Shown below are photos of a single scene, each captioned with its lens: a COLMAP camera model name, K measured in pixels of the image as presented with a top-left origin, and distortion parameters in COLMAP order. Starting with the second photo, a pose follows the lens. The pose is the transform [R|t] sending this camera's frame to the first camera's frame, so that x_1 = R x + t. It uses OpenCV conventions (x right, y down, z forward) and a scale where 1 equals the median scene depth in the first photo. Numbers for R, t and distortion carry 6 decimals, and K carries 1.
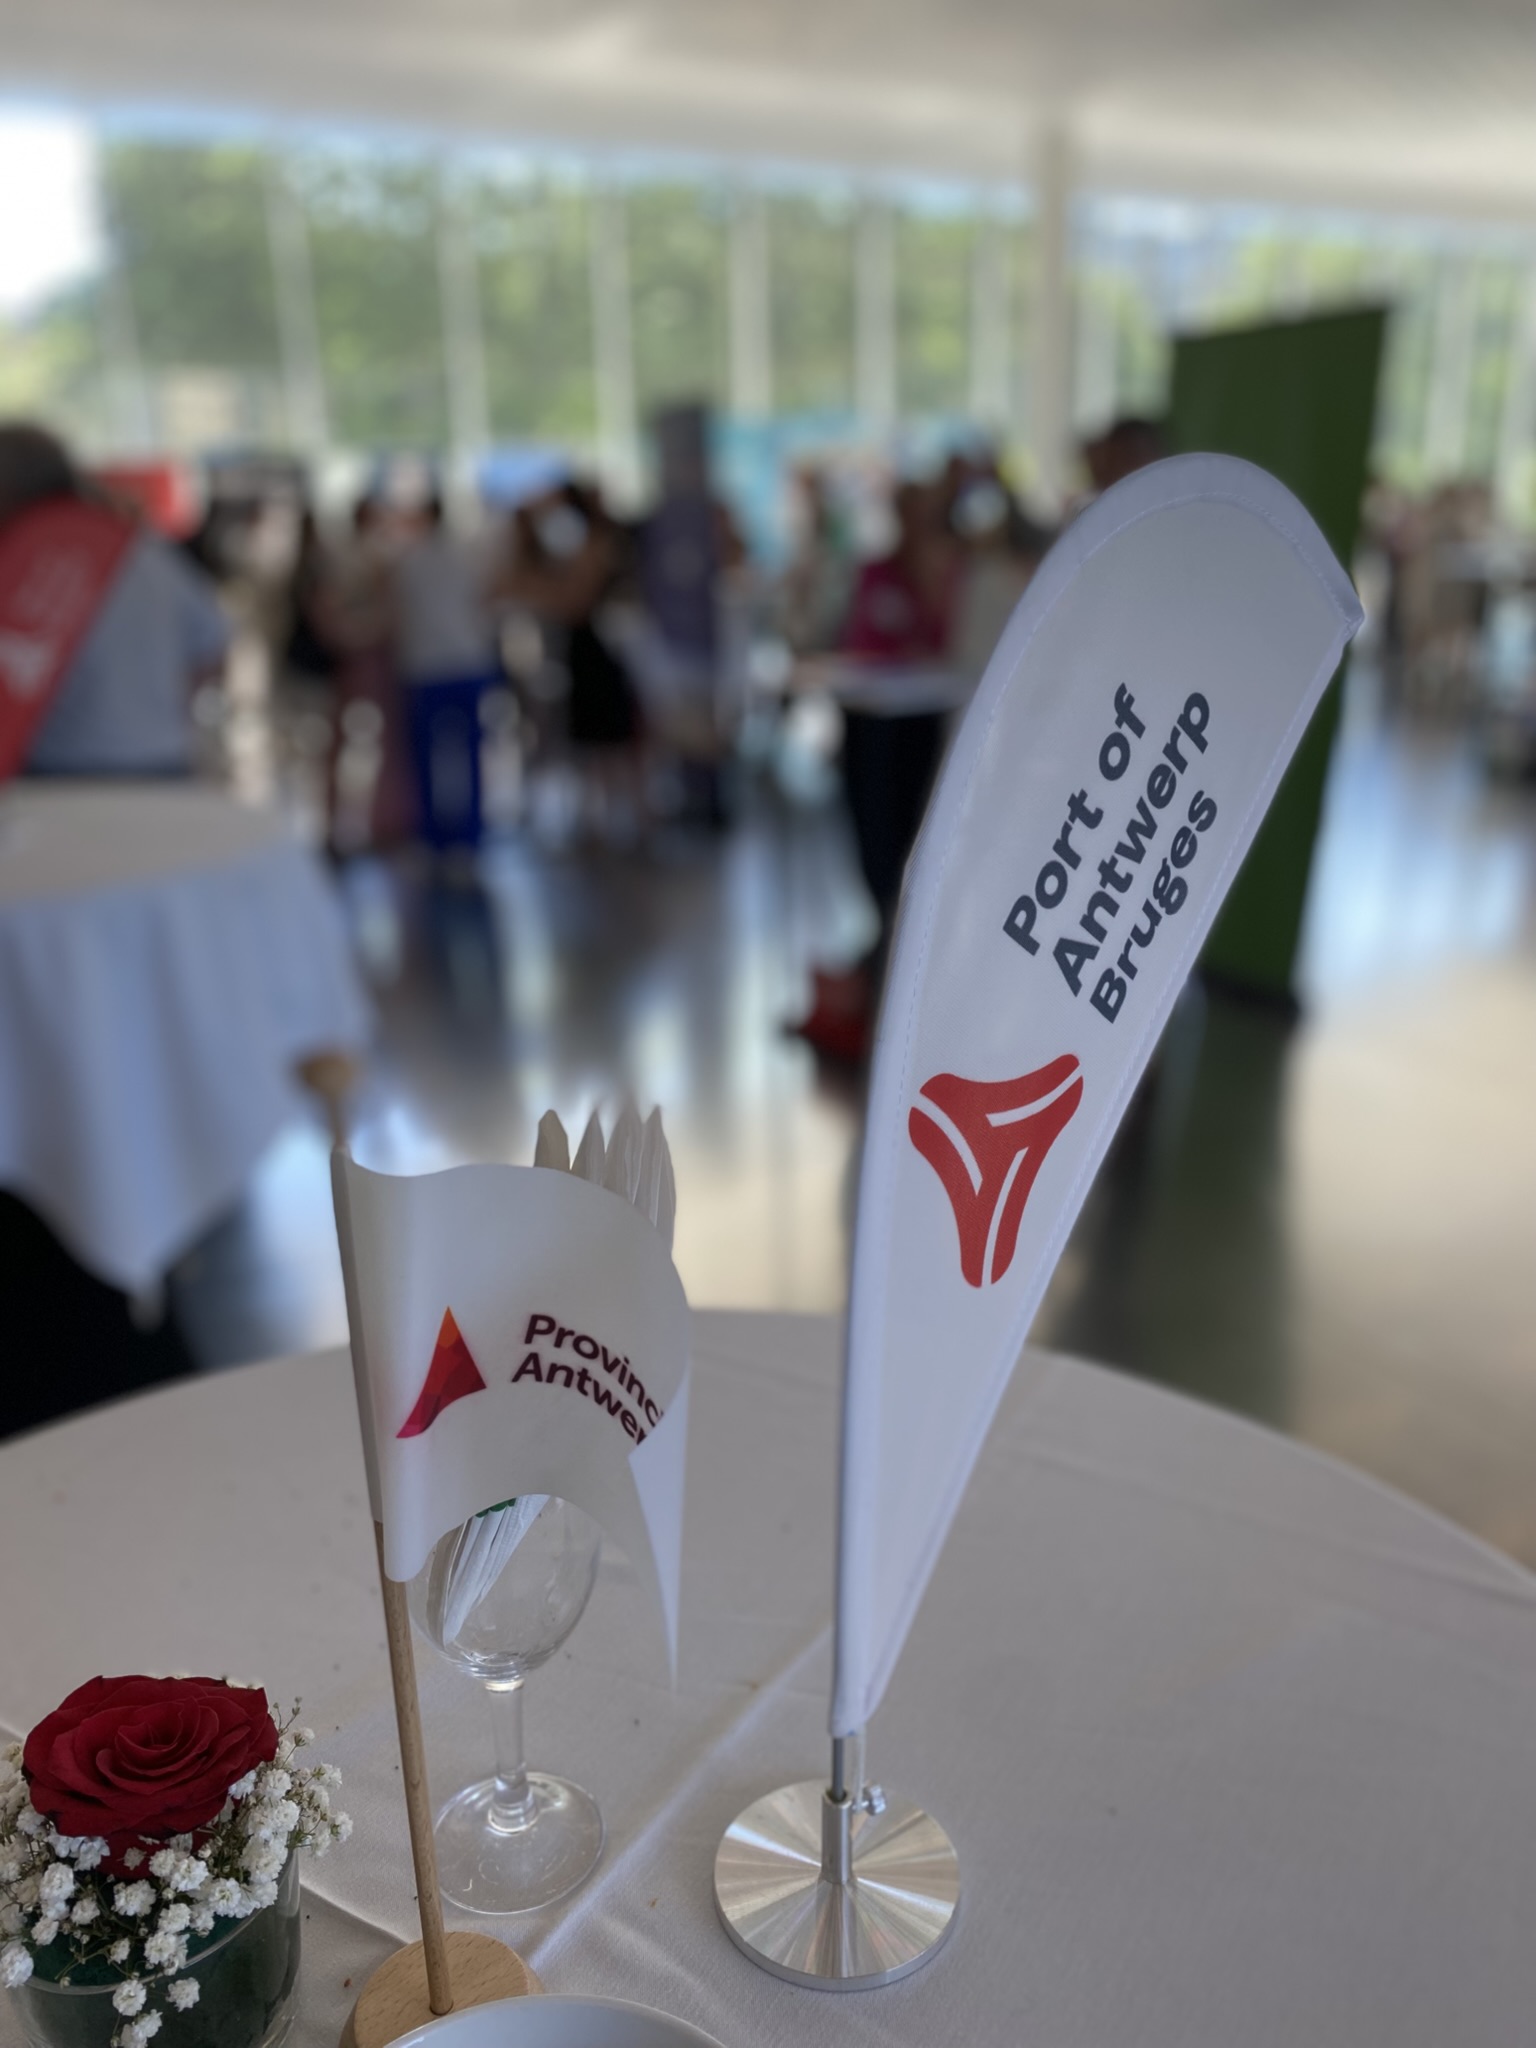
lens RADIAL K [[1601.9, 0, 767.4], [0, 1601.9, 1041.2], [0, 0, 1]] dist [0.165439, -0.356000]
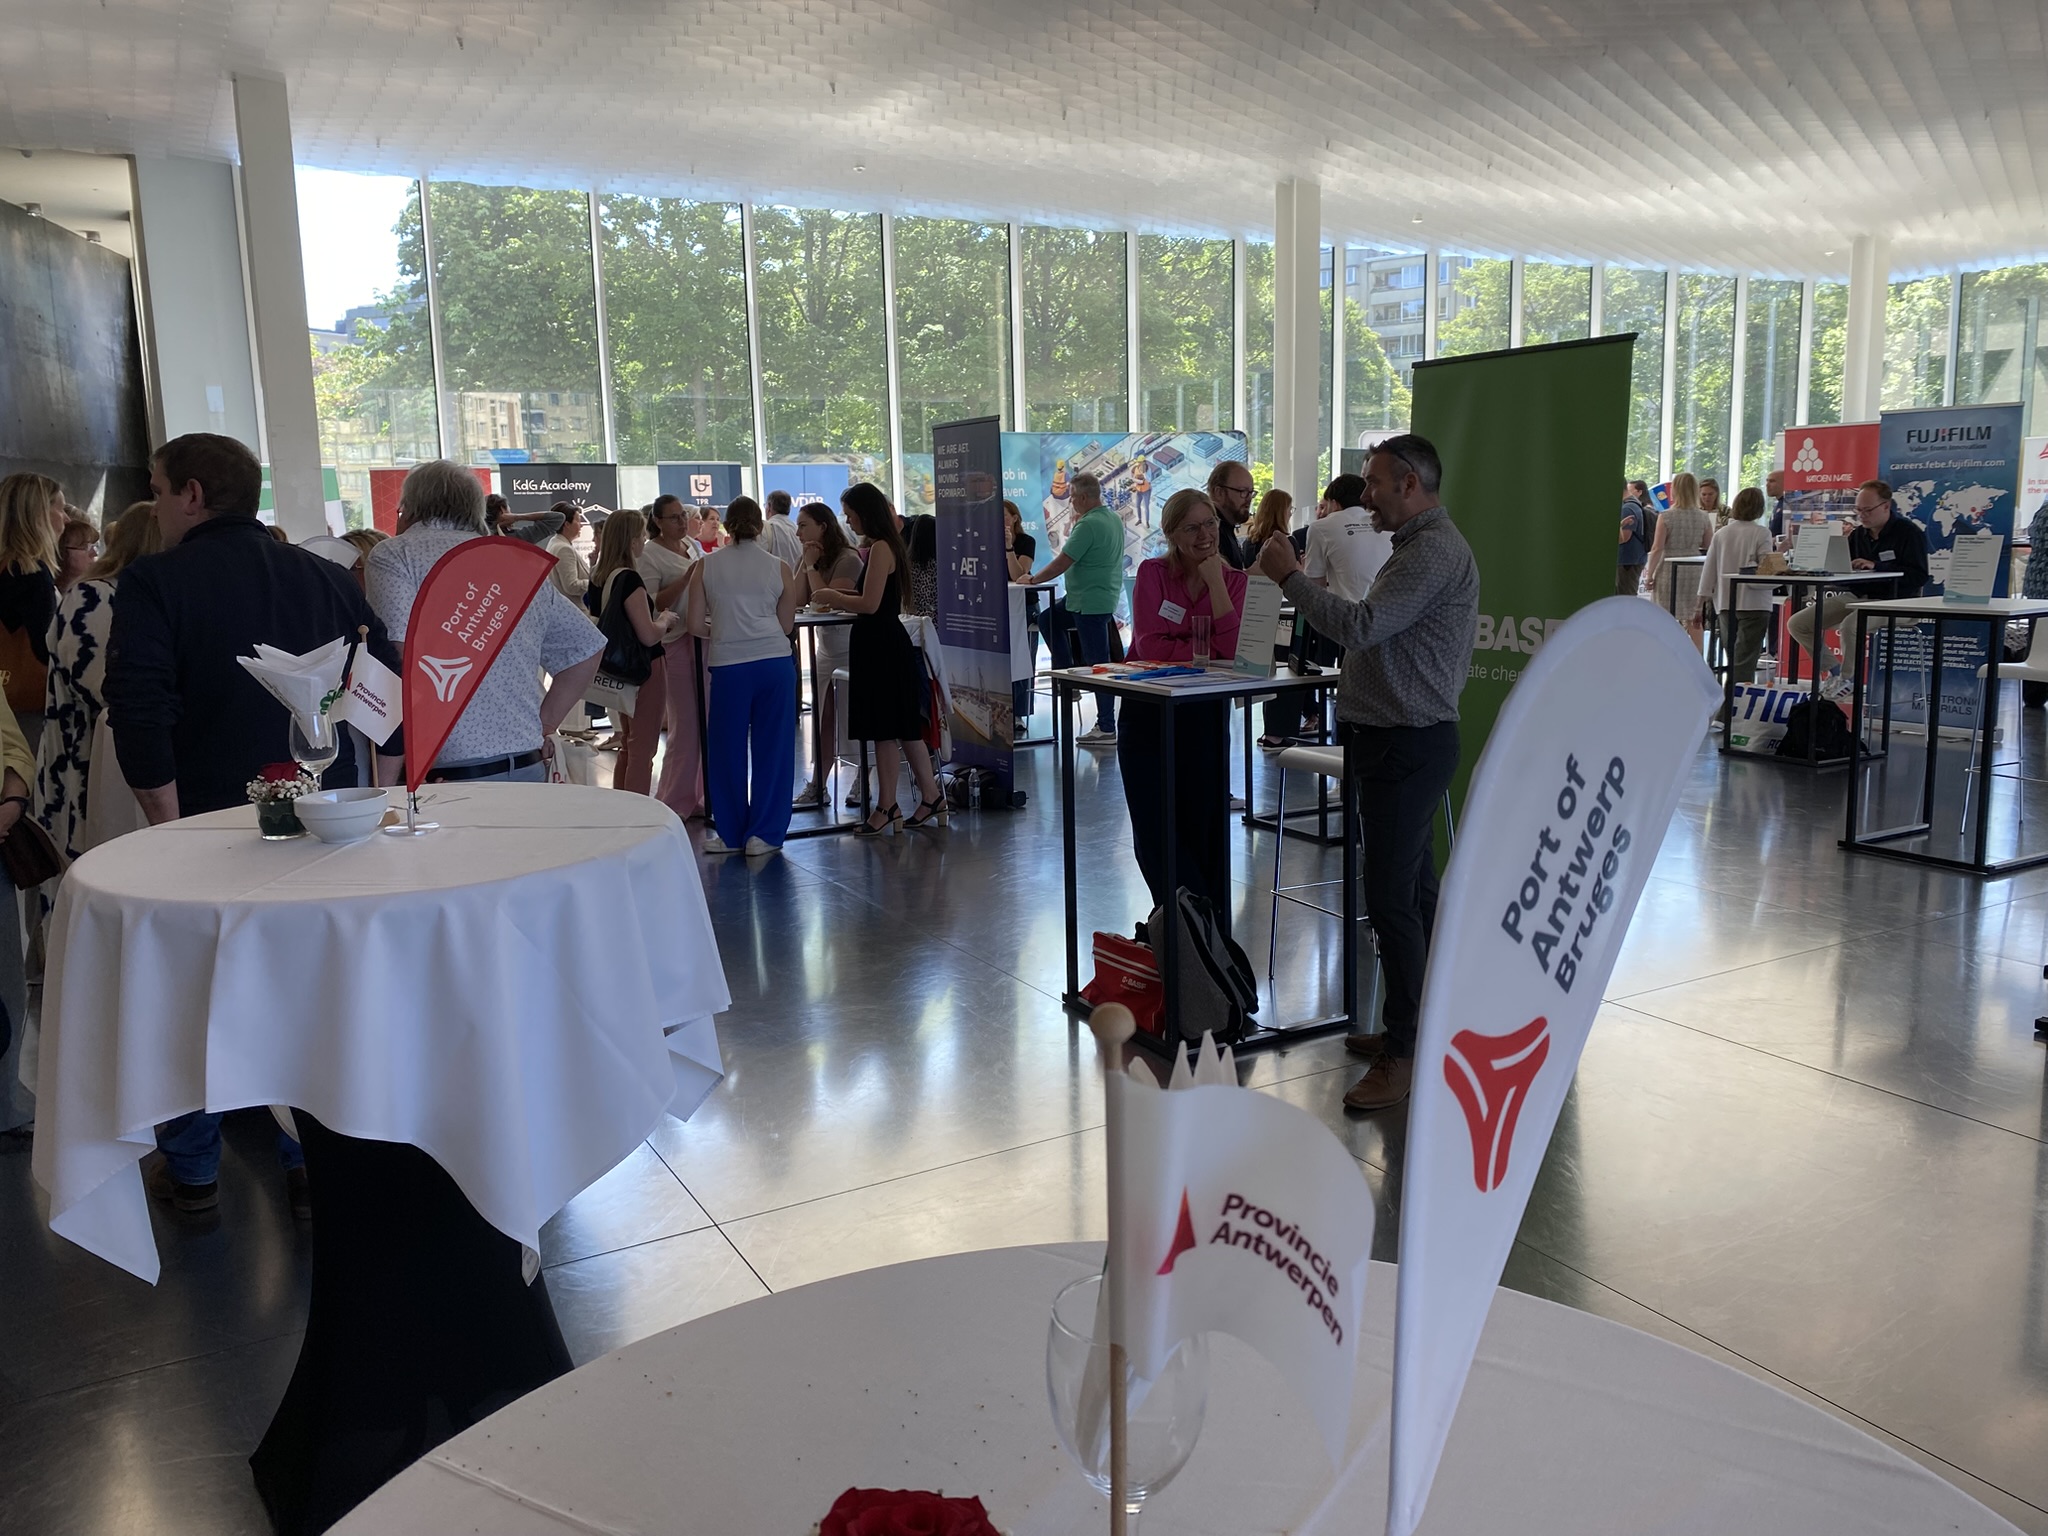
lens RADIAL K [[1585.2, 0, 1024.0], [0, 1585.2, 768.0], [0, 0, 1]] dist [0.083681, -0.099605]
pose [[0.999994, -0.001385, 0.003283, -0.258485], [0.001869, 0.988354, -0.152159, 0.005537], [-0.003034, 0.152165, 0.988351, -0.375156]]
